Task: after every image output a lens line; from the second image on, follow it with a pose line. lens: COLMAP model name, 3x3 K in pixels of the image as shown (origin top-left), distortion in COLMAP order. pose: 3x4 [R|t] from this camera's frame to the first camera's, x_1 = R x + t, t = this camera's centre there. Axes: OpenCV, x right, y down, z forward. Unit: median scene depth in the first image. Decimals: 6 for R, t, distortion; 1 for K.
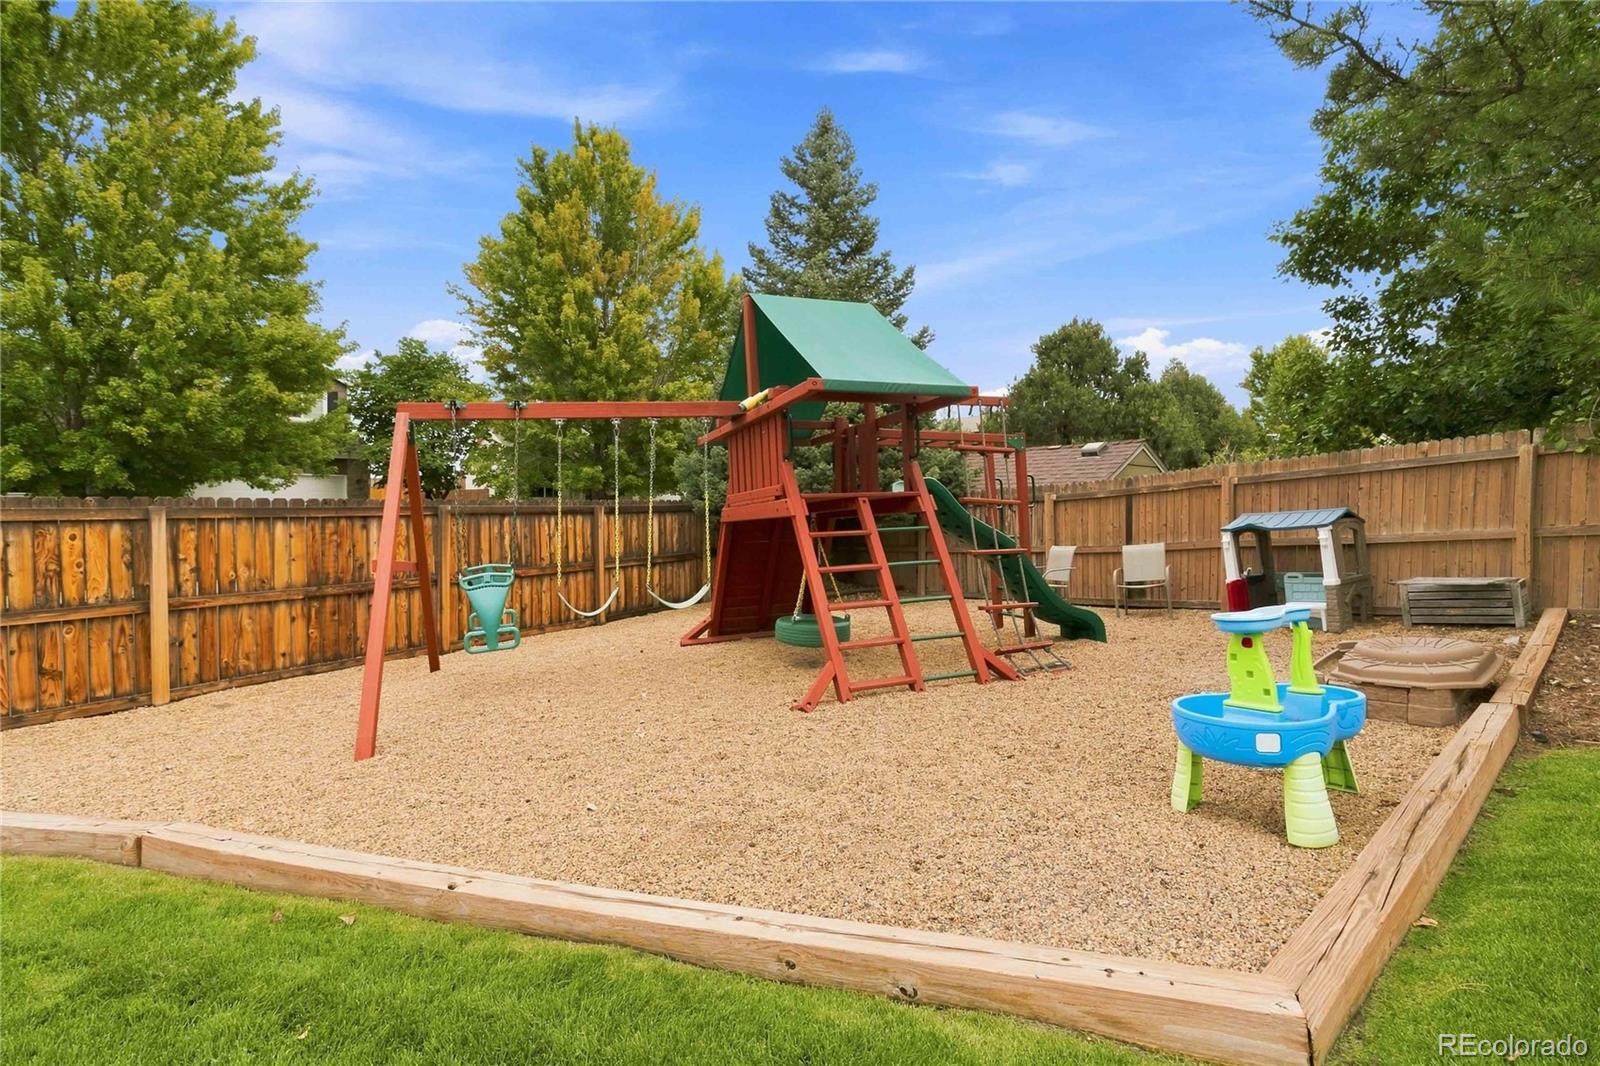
lens RADIAL K [[771.1, 0, 802.4], [0, 771.1, 517.2], [0, 0, 1]] dist [0.006447, 0.000501]
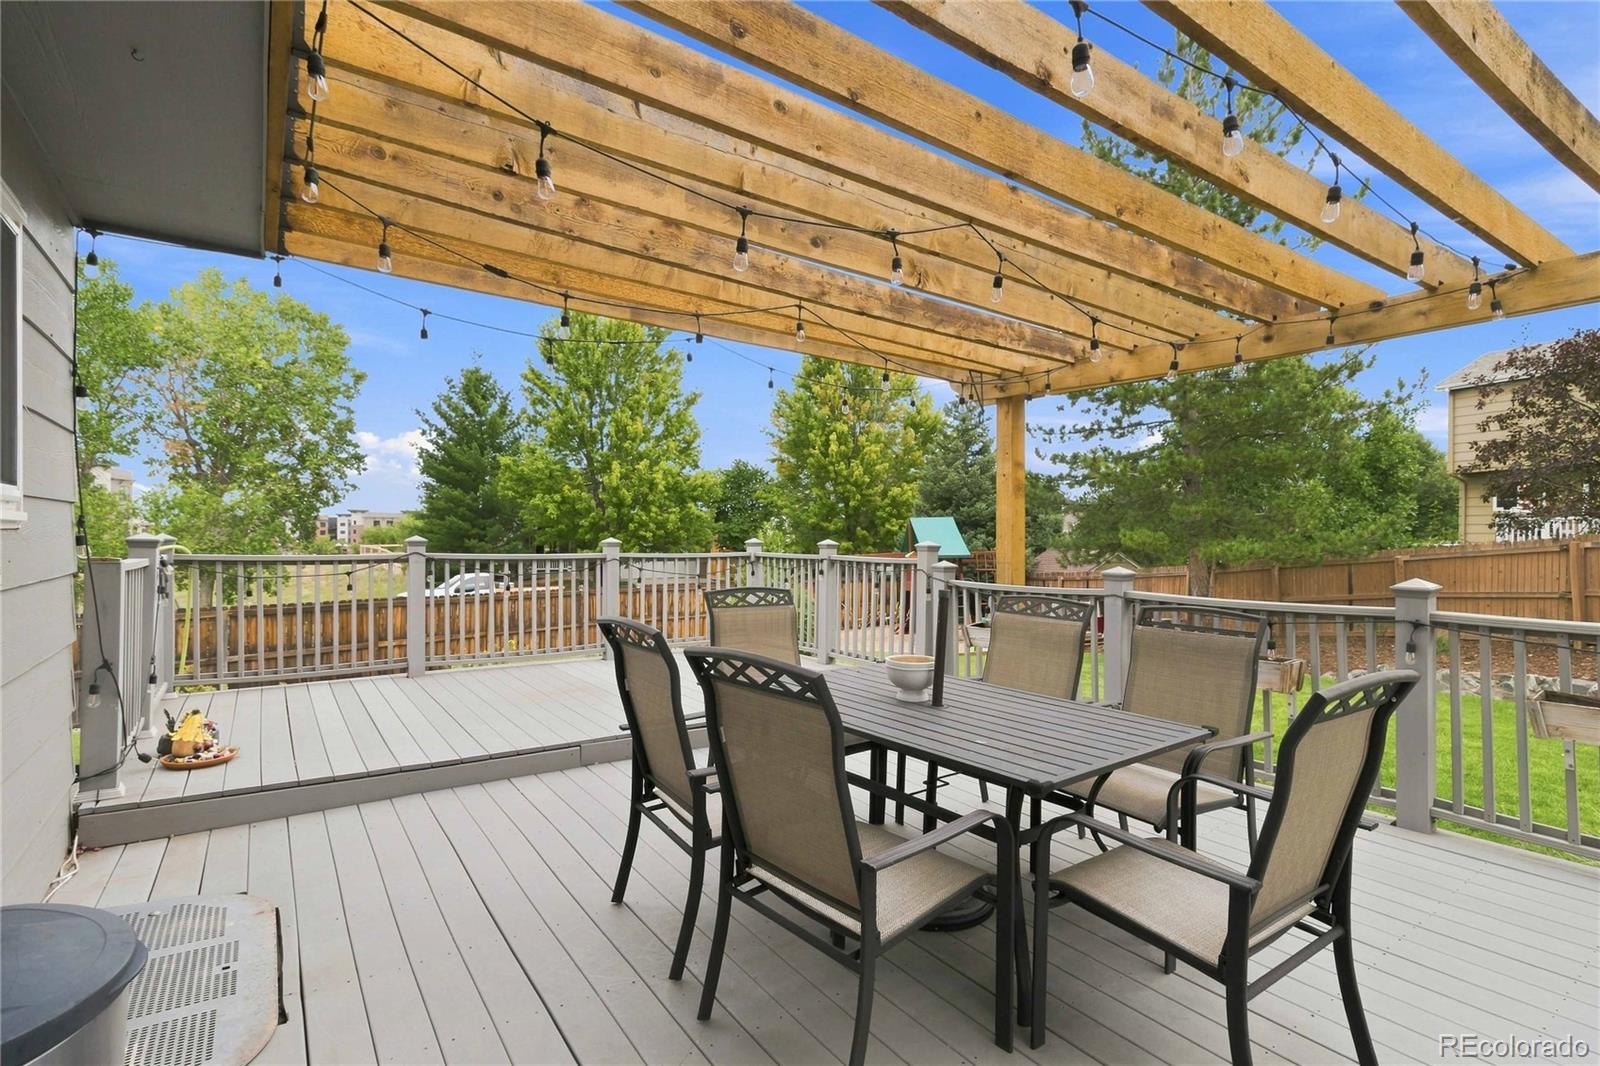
lens RADIAL K [[771.1, 0, 802.4], [0, 771.1, 517.2], [0, 0, 1]] dist [0.006447, 0.000501]
pose [[0.952903, -0.005042, -0.303233, 0.198376], [-0.009413, 0.998888, -0.046188, -0.060732], [0.303129, 0.046866, 0.951796, -0.870093]]
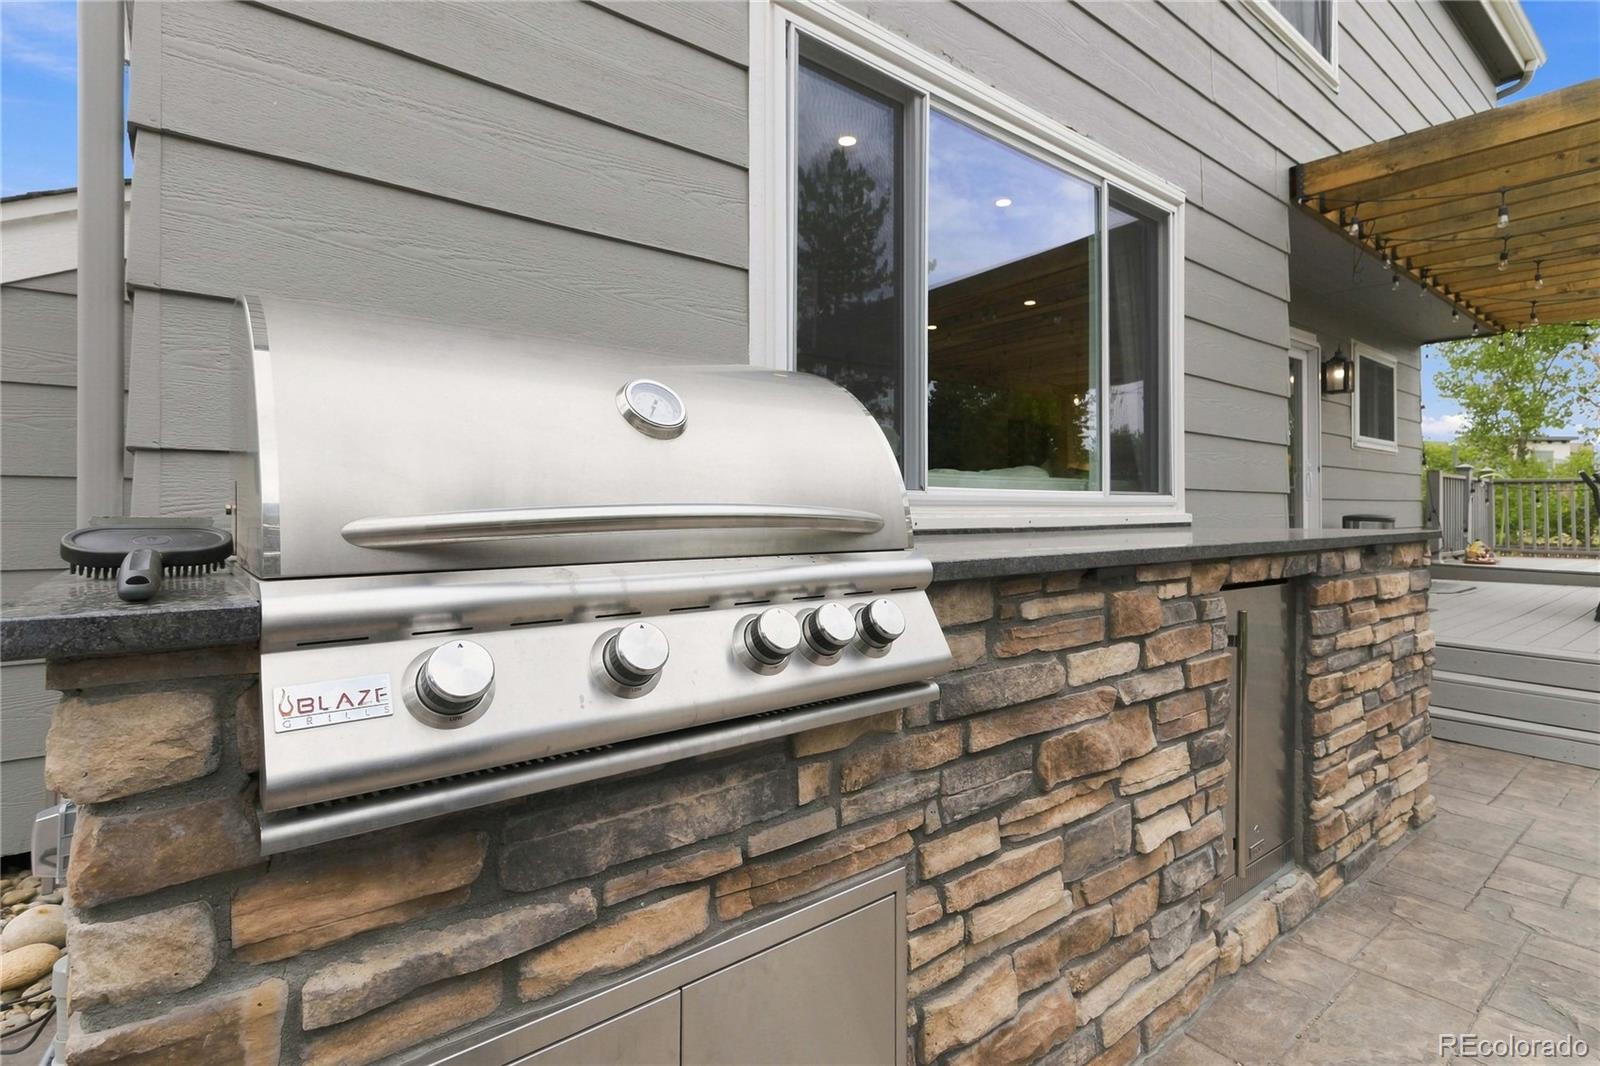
lens RADIAL K [[771.1, 0, 802.4], [0, 771.1, 517.2], [0, 0, 1]] dist [0.006447, 0.000501]
pose [[-0.246416, 0.000911, -0.969164, 0.553092], [-0.012170, 0.999918, 0.004034, -0.029287], [0.969088, 0.012789, -0.246385, -1.015571]]
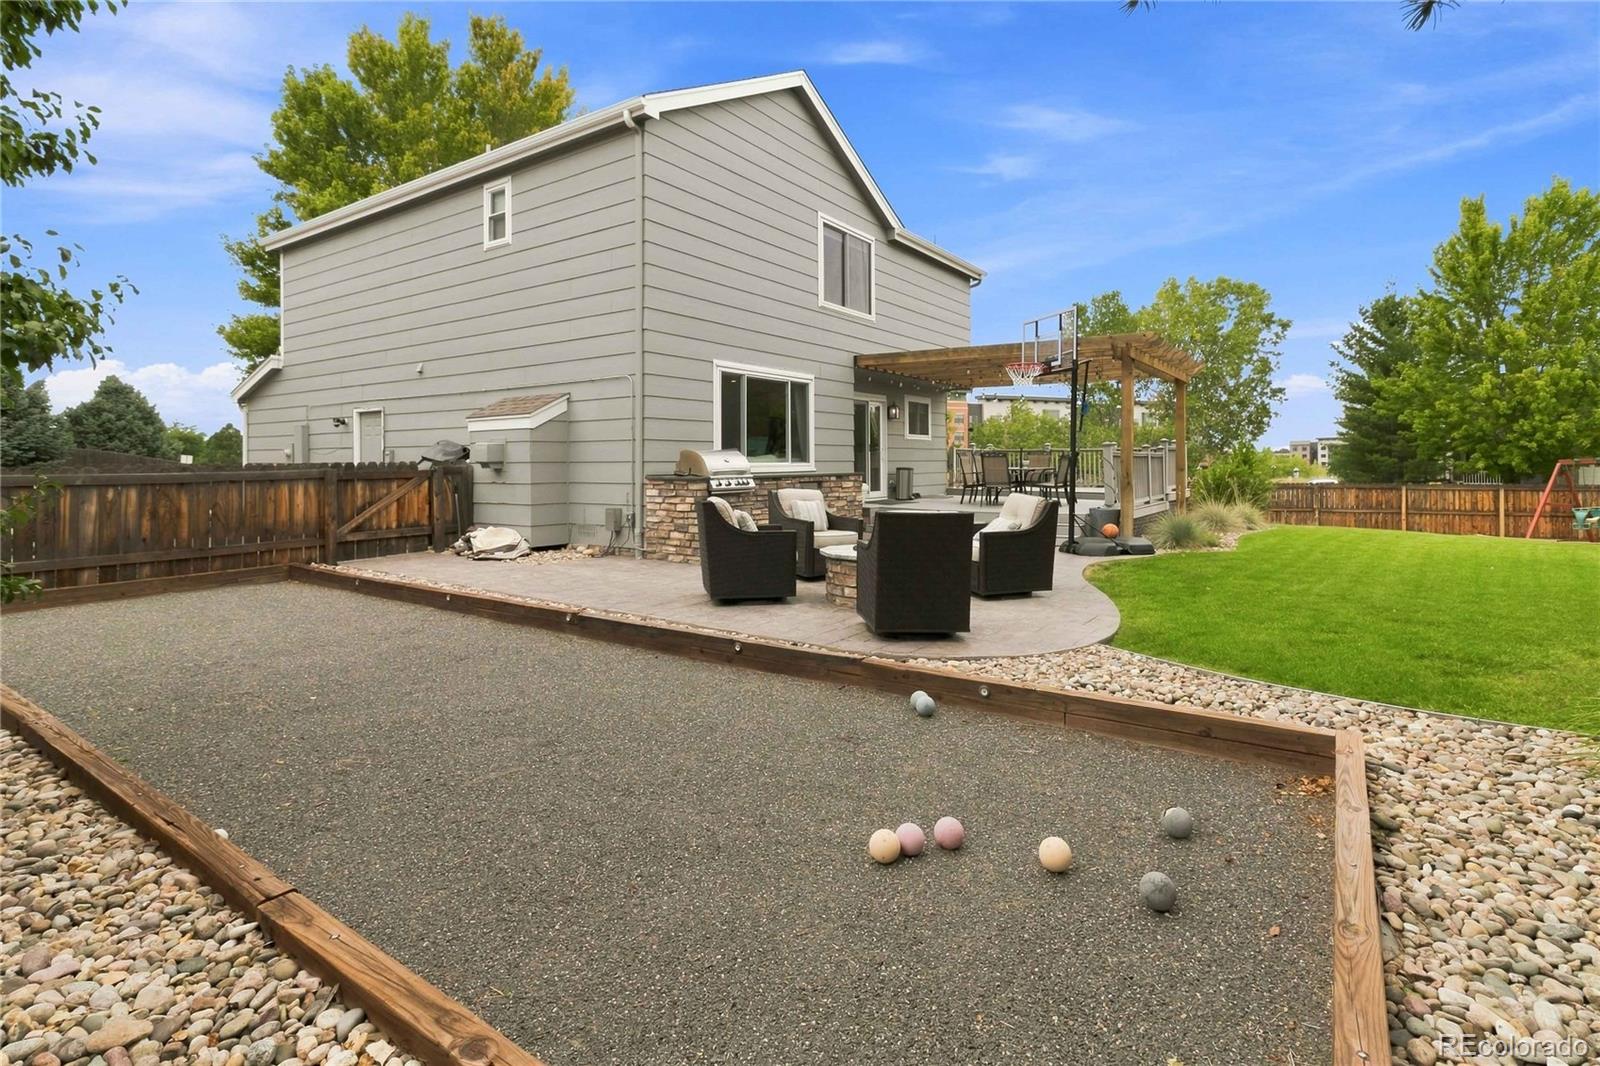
lens RADIAL K [[786.1, 0, 808.1], [0, 786.1, 463.2], [0, 0, 1]] dist [0.003428, 0.000120]
pose [[0.051146, -0.003056, -0.998687, 1.111952], [-0.009226, 0.999951, -0.003532, -0.033042], [0.998649, 0.009395, 0.051115, -1.009947]]
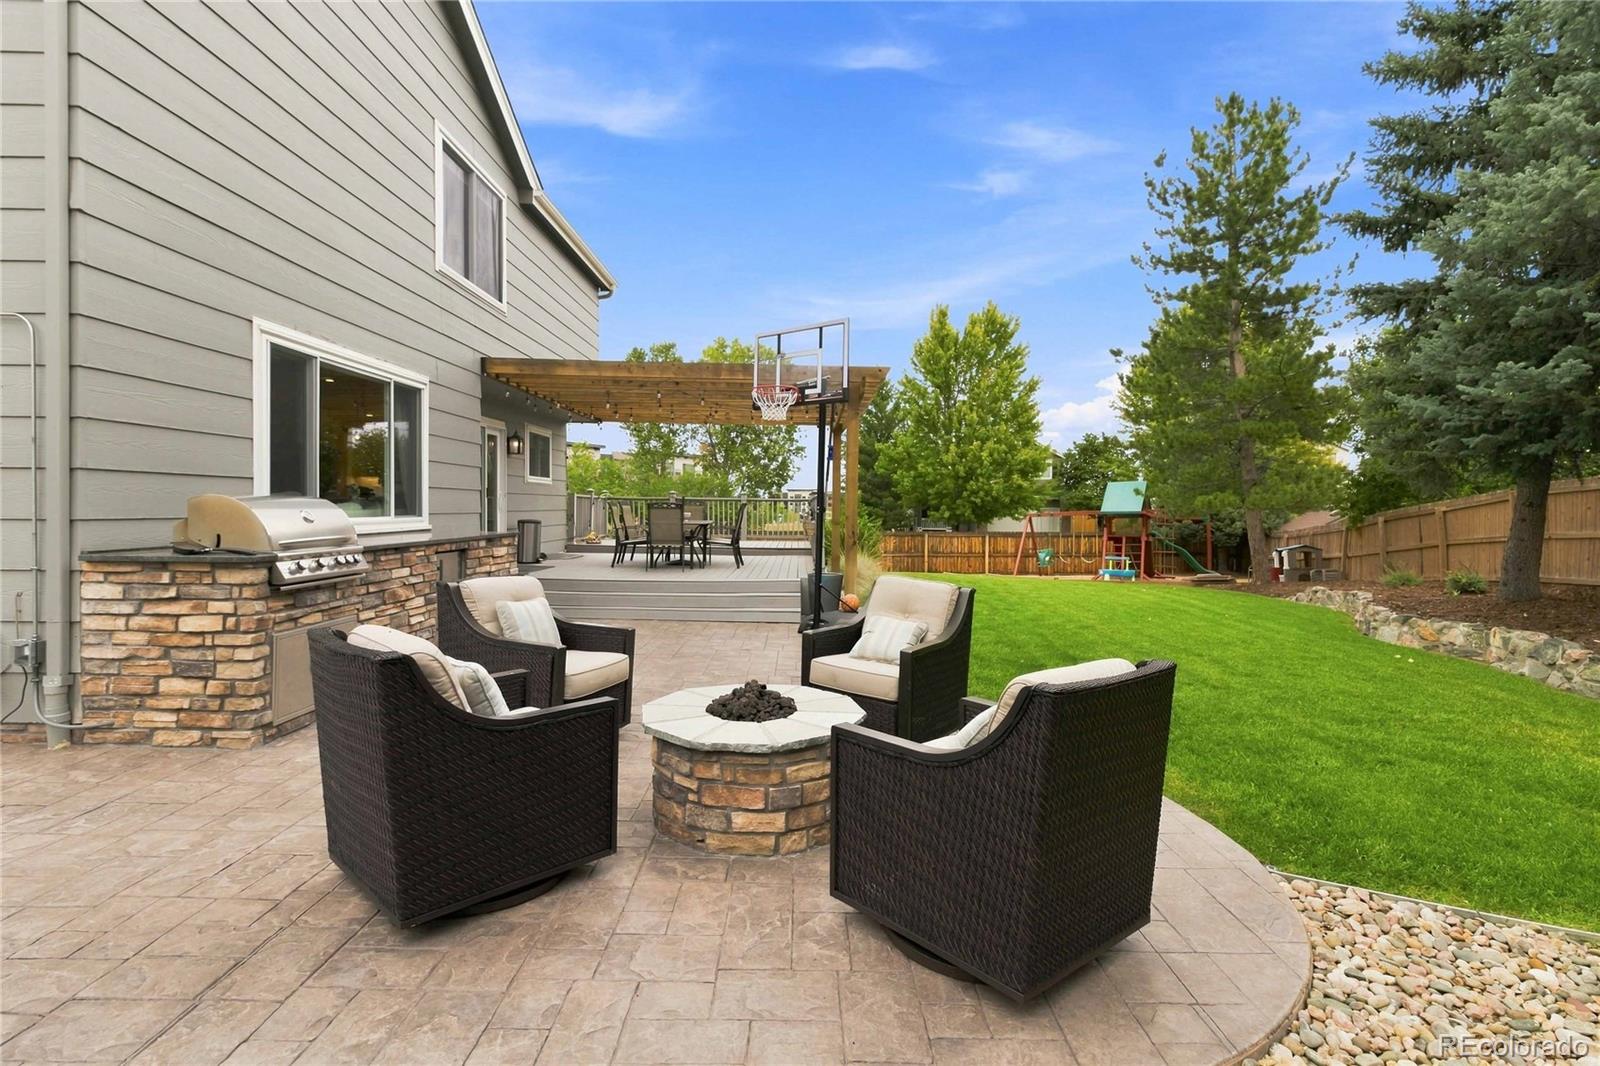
lens RADIAL K [[750.5, 0, 813.2], [0, 750.5, 519.9], [0, 0, 1]] dist [0.000364, 0.000457]
pose [[0.619556, 0.015182, -0.784805, 0.841819], [-0.017919, 0.999826, 0.005195, -0.041035], [0.784748, 0.010845, 0.619720, -1.068418]]
